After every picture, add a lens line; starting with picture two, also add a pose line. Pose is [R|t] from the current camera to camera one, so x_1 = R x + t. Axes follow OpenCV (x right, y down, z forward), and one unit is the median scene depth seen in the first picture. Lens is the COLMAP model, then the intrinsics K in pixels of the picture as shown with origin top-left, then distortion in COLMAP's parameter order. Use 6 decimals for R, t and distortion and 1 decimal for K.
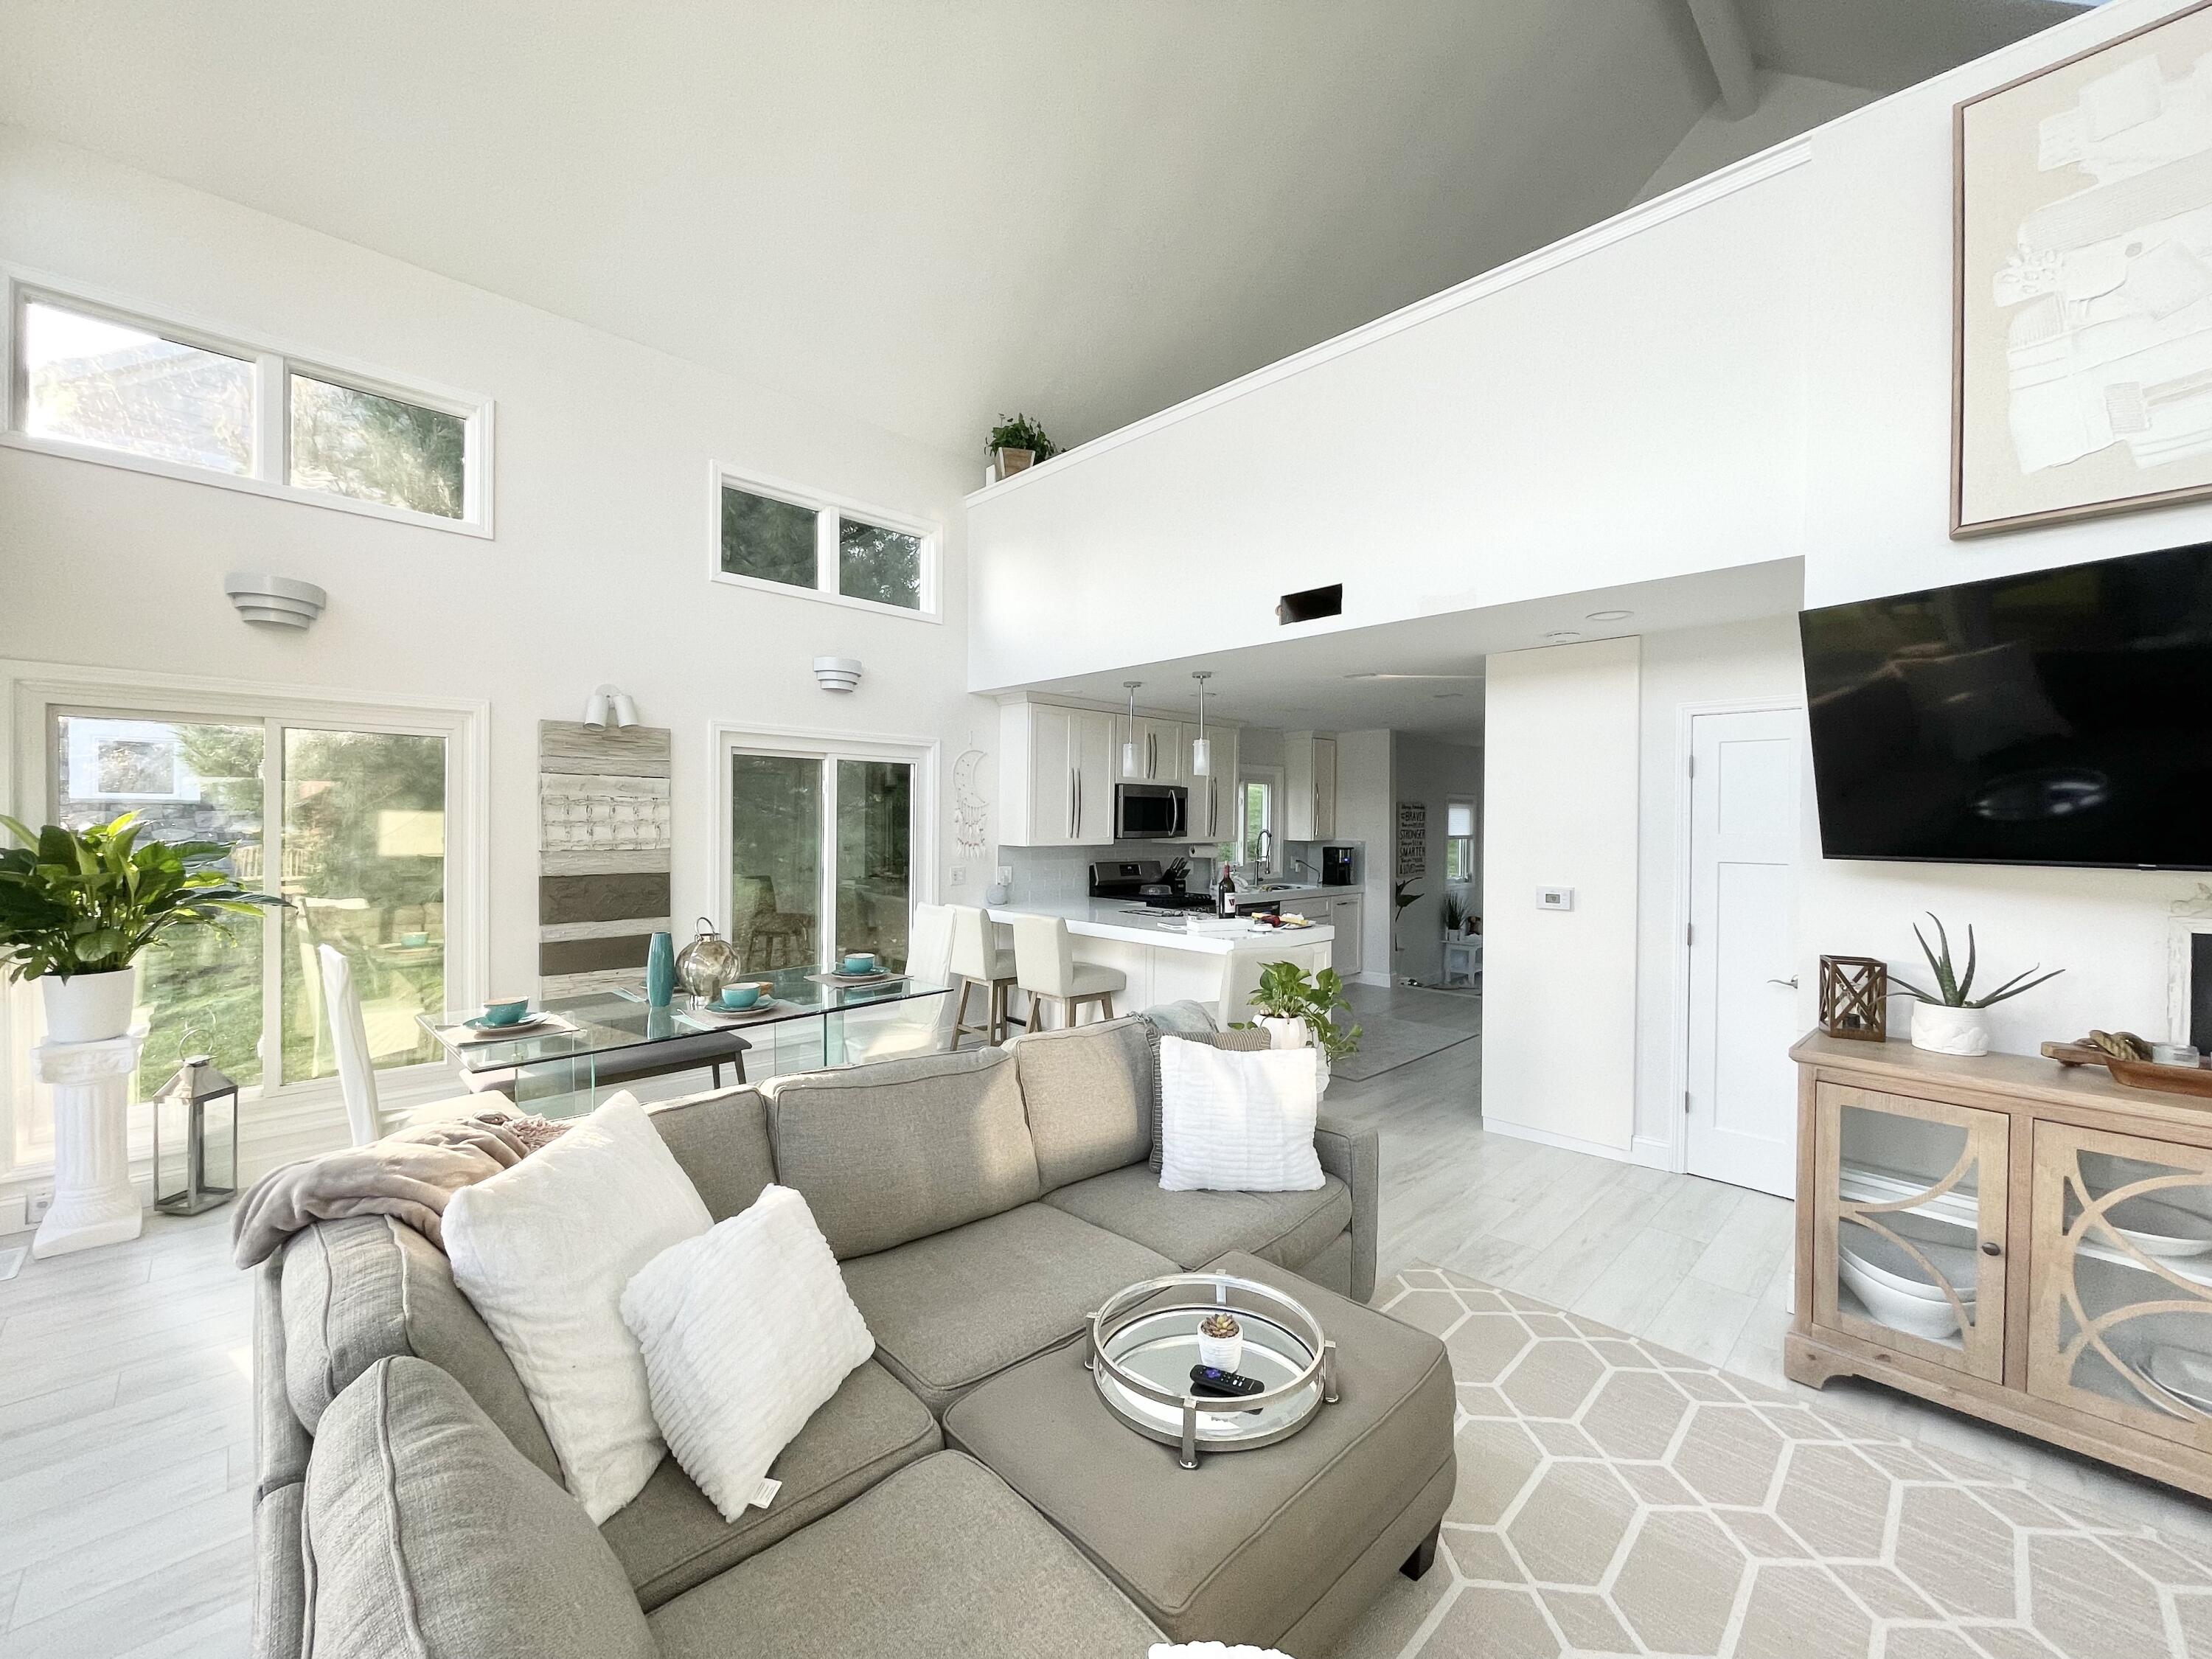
lens RADIAL K [[884.0, 0, 1095.4], [0, 884.0, 824.5], [0, 0, 1]] dist [-0.001094, -0.001034]
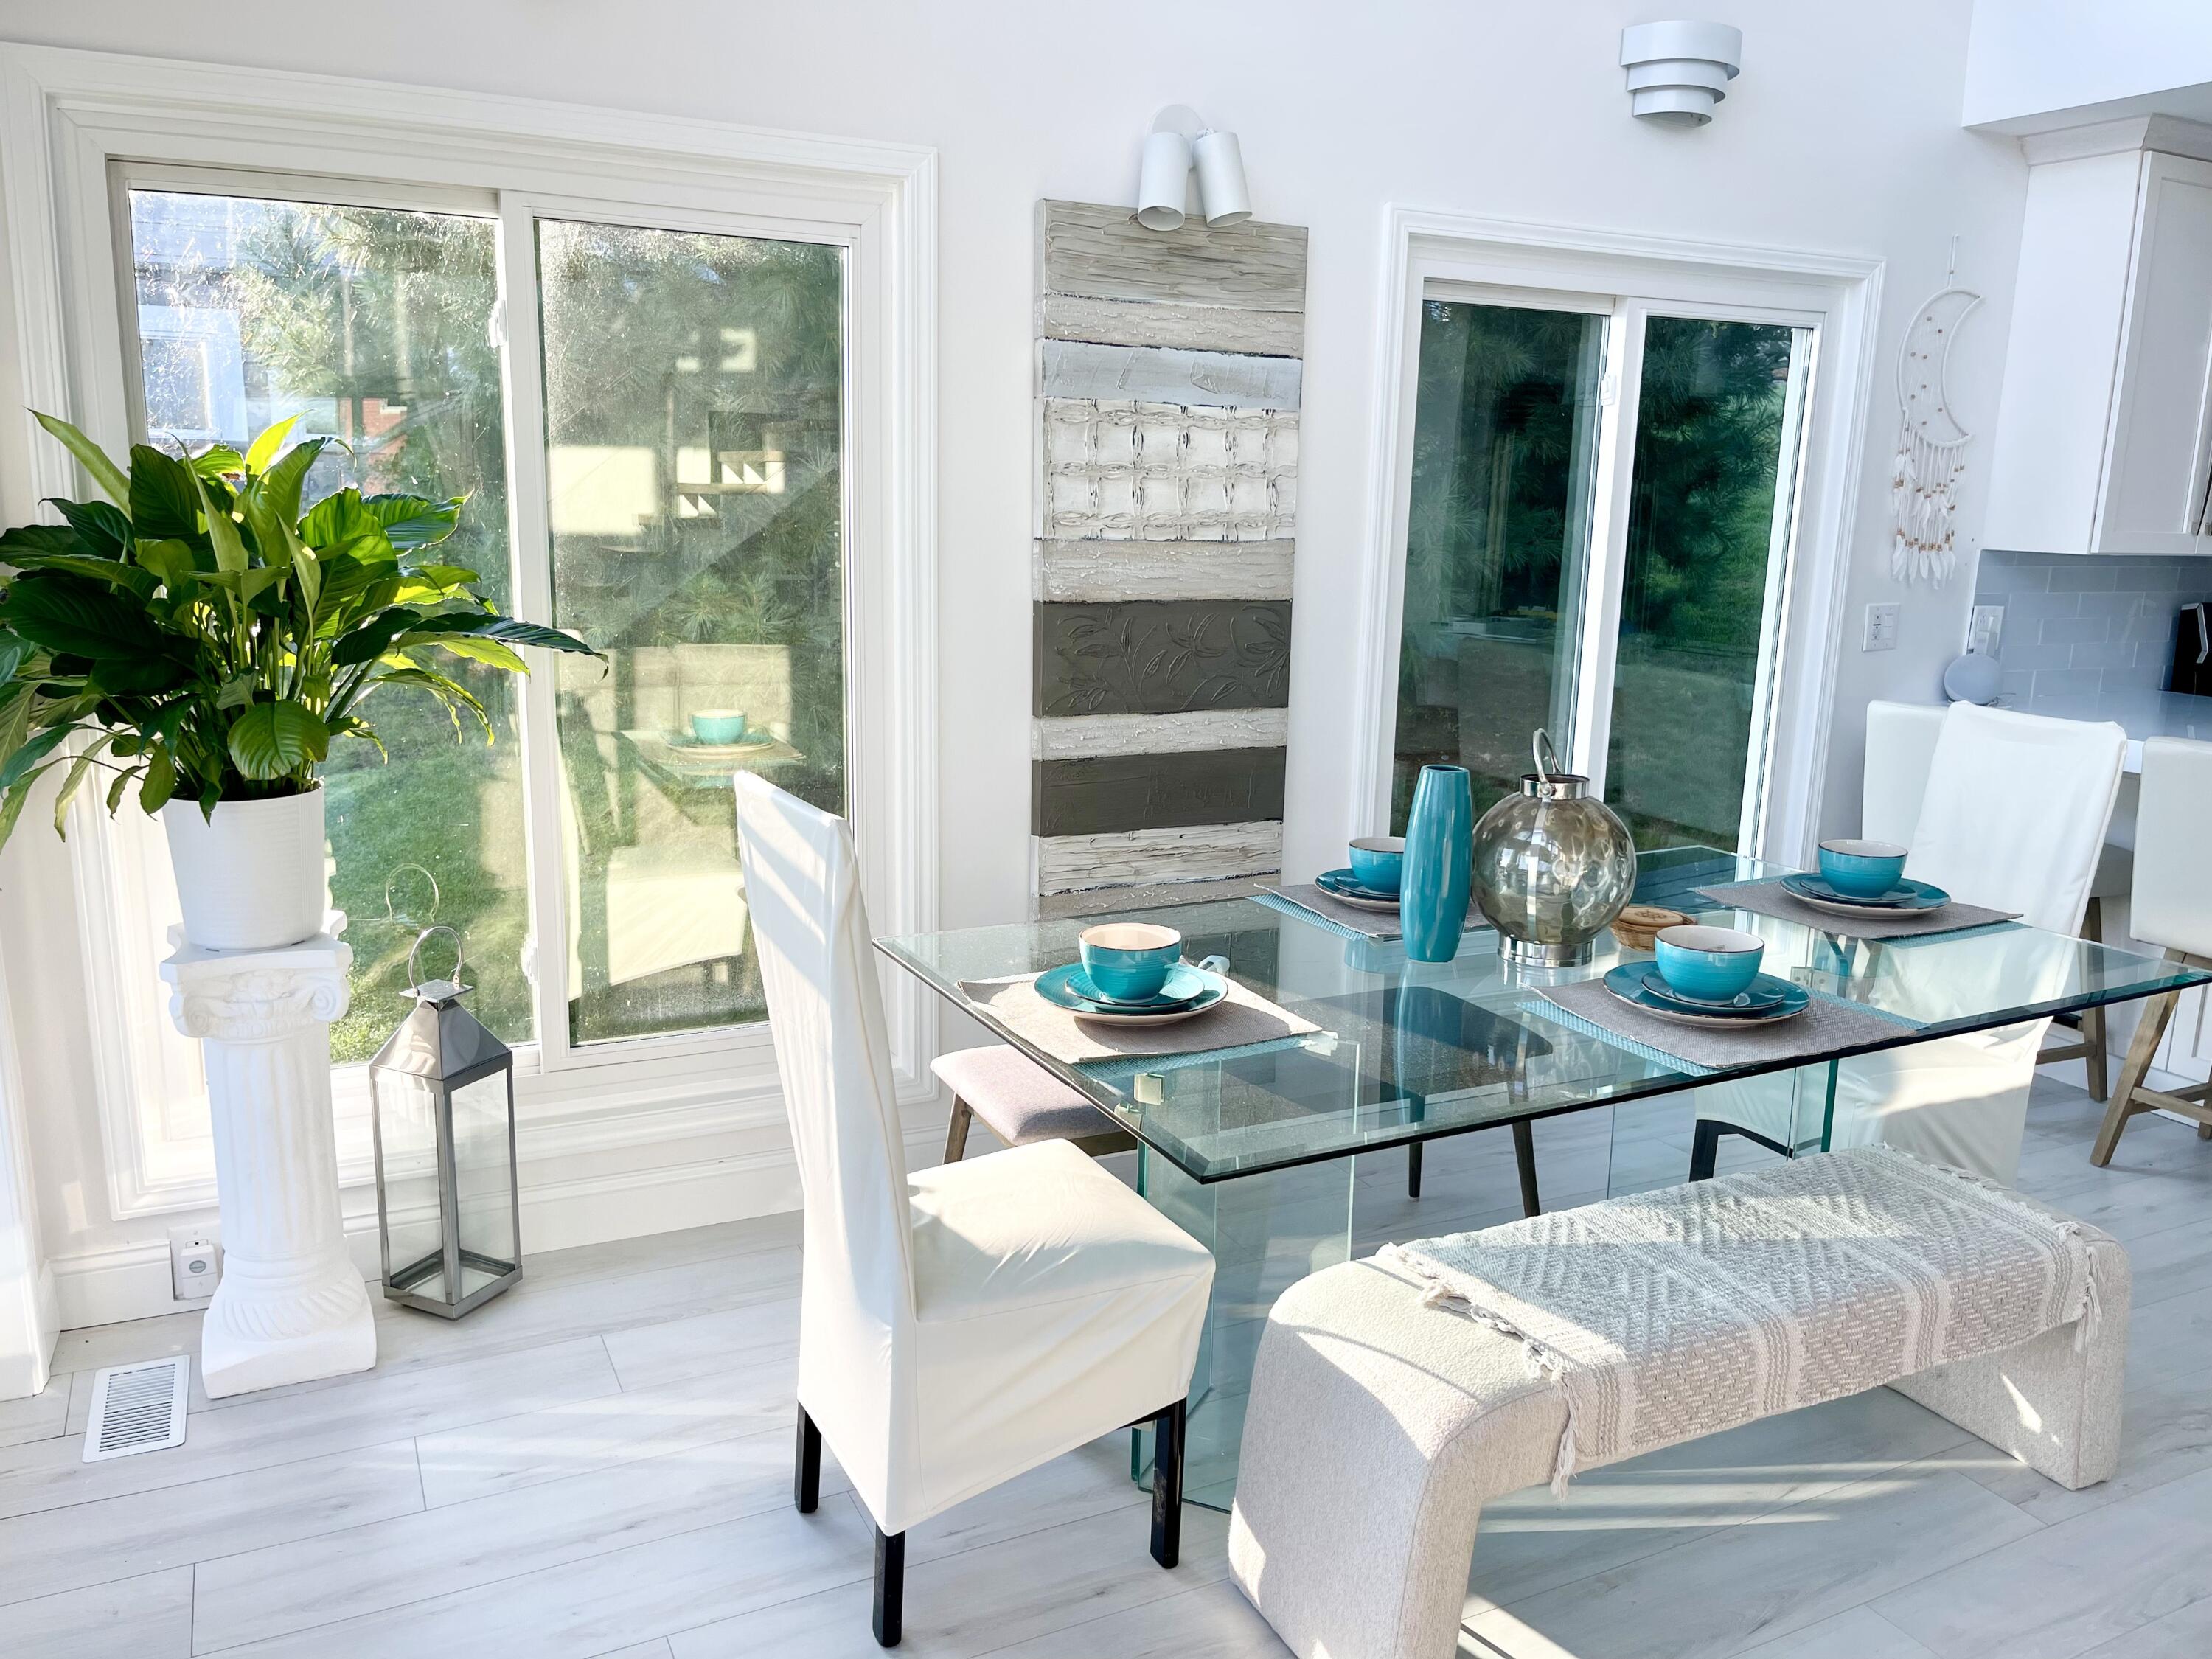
lens RADIAL K [[1671.4, 0, 1105.9], [0, 1671.4, 837.8], [0, 0, 1]] dist [0.025813, -0.009658]
pose [[0.949213, 0.073637, -0.305895, -0.456582], [-0.014778, 0.981588, 0.190437, 0.023755], [0.314286, -0.176245, 0.932825, 0.336451]]
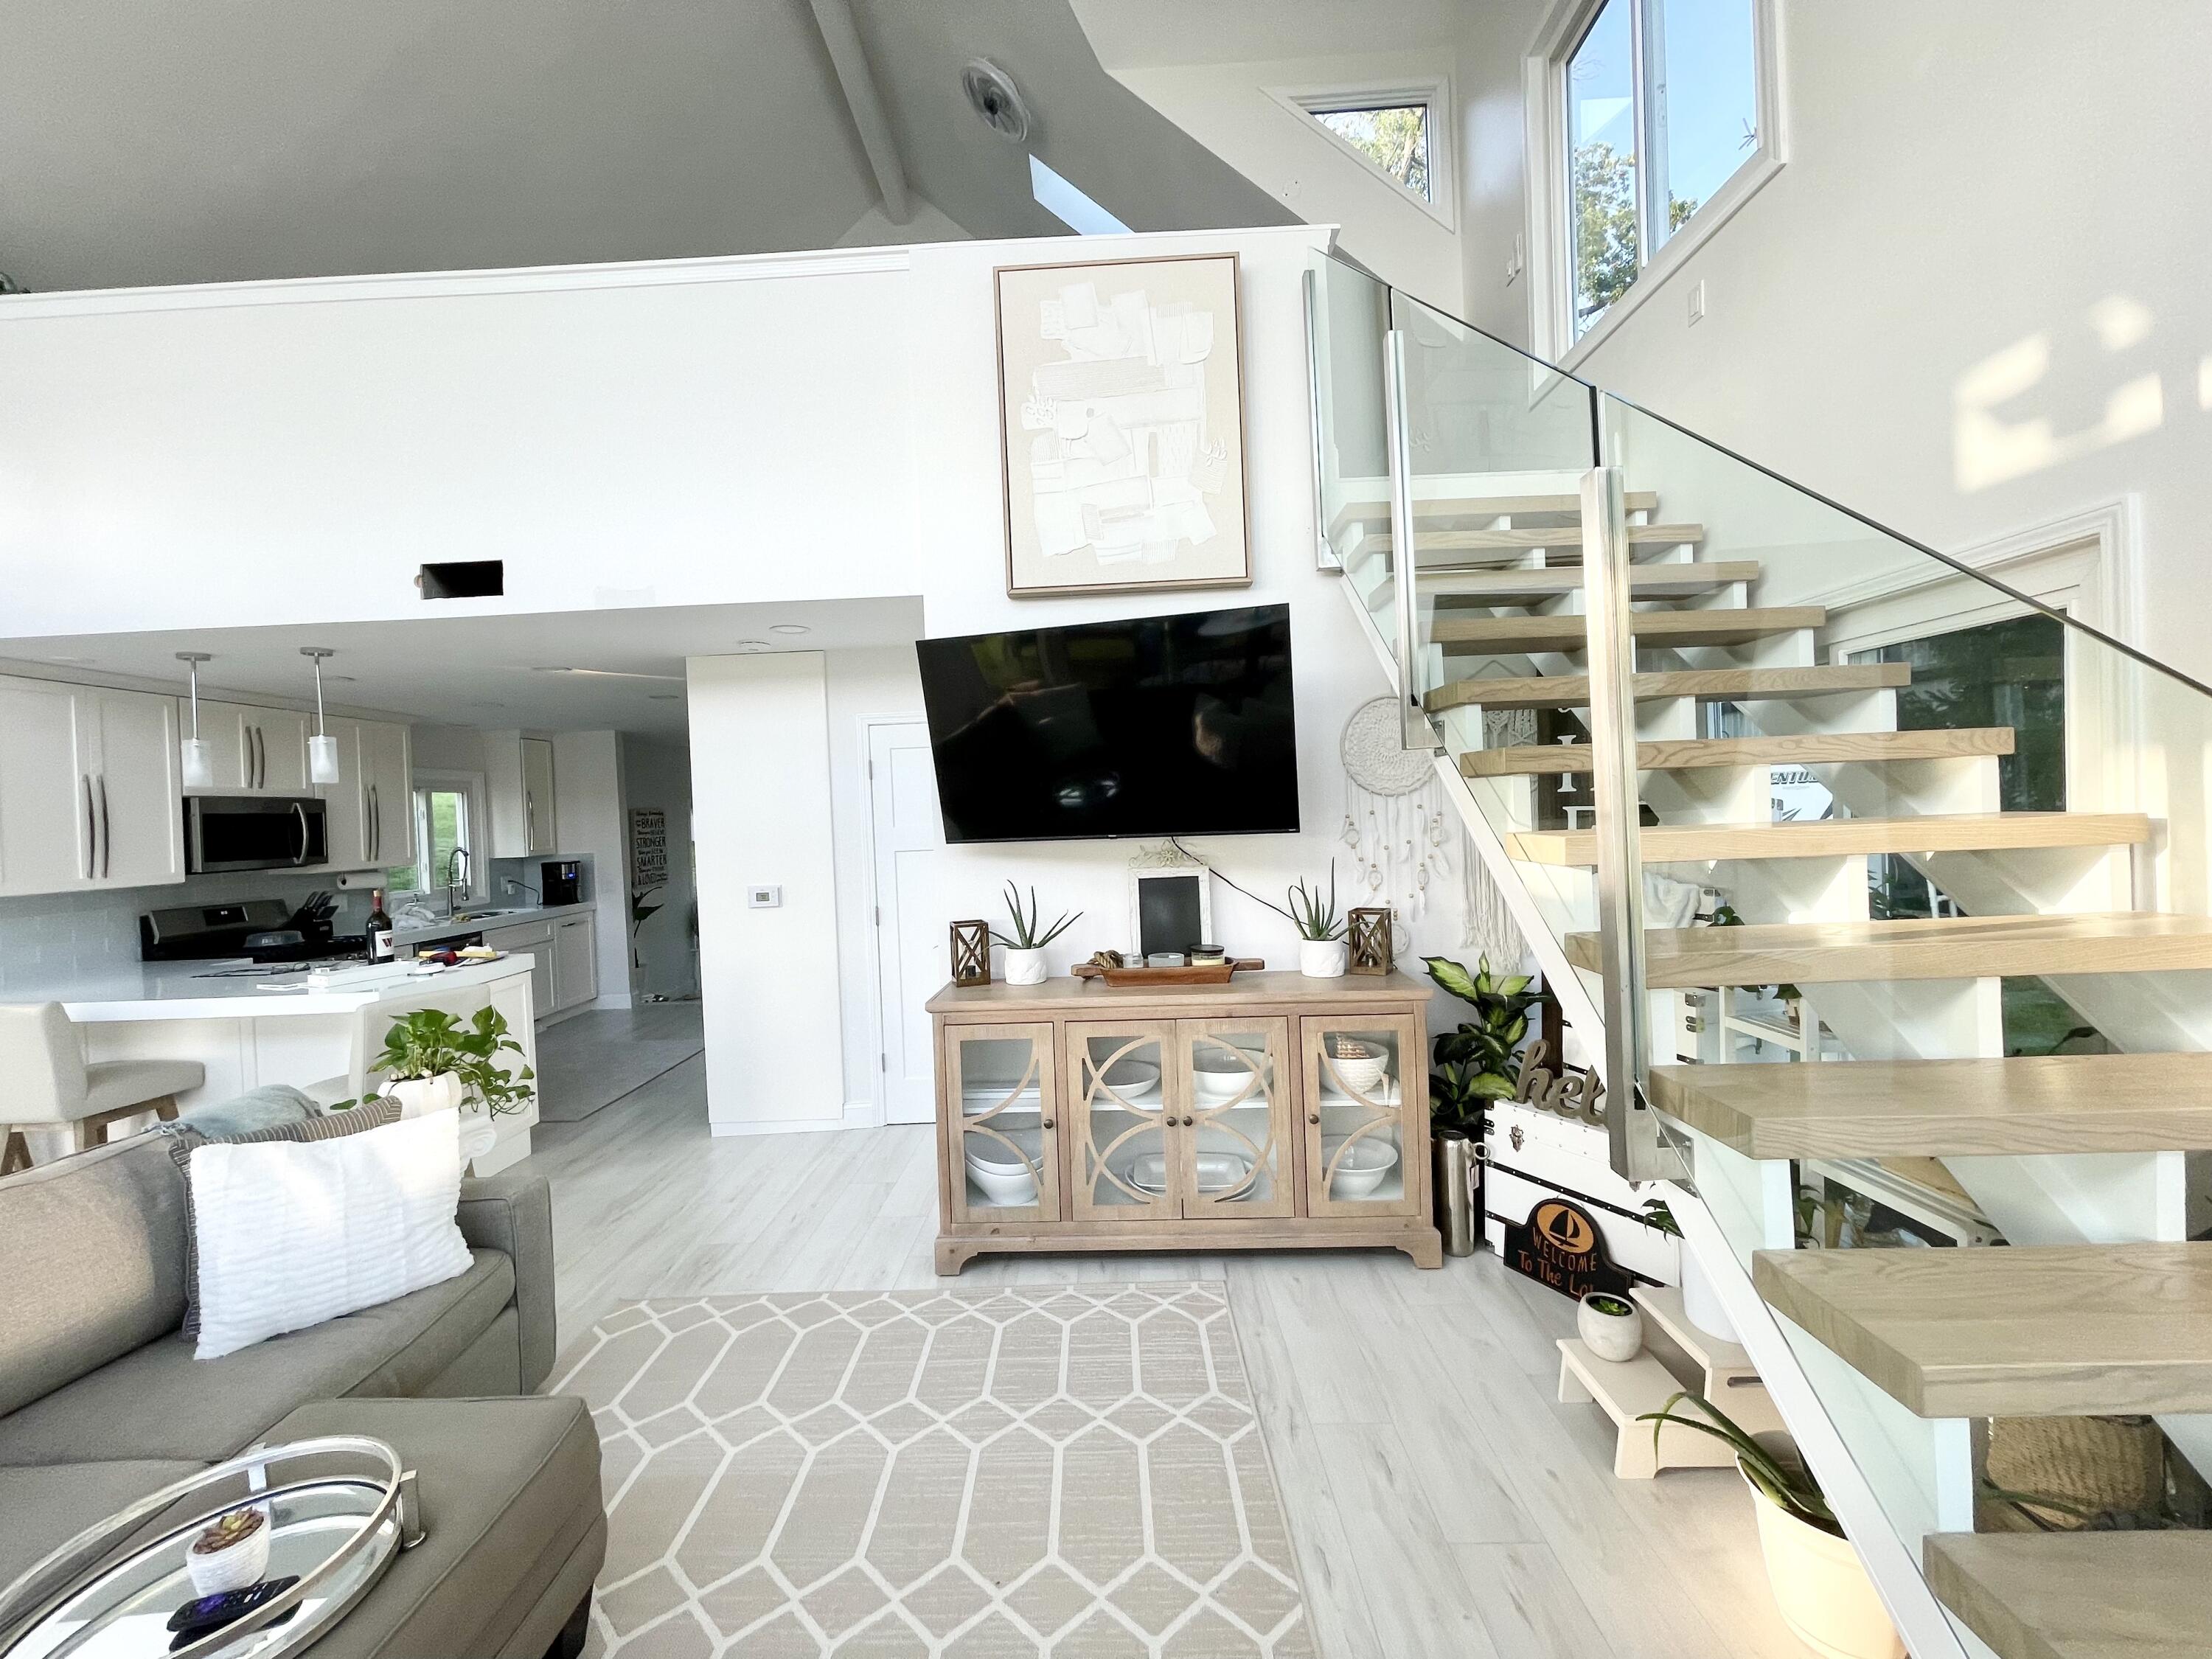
lens RADIAL K [[884.0, 0, 1096.1], [0, 884.0, 821.1], [0, 0, 1]] dist [-0.001094, -0.001034]
pose [[0.714060, -0.043928, 0.698705, 0.101750], [0.049616, 0.998695, 0.012082, 0.002574], [-0.698324, 0.026040, 0.715308, -0.026409]]
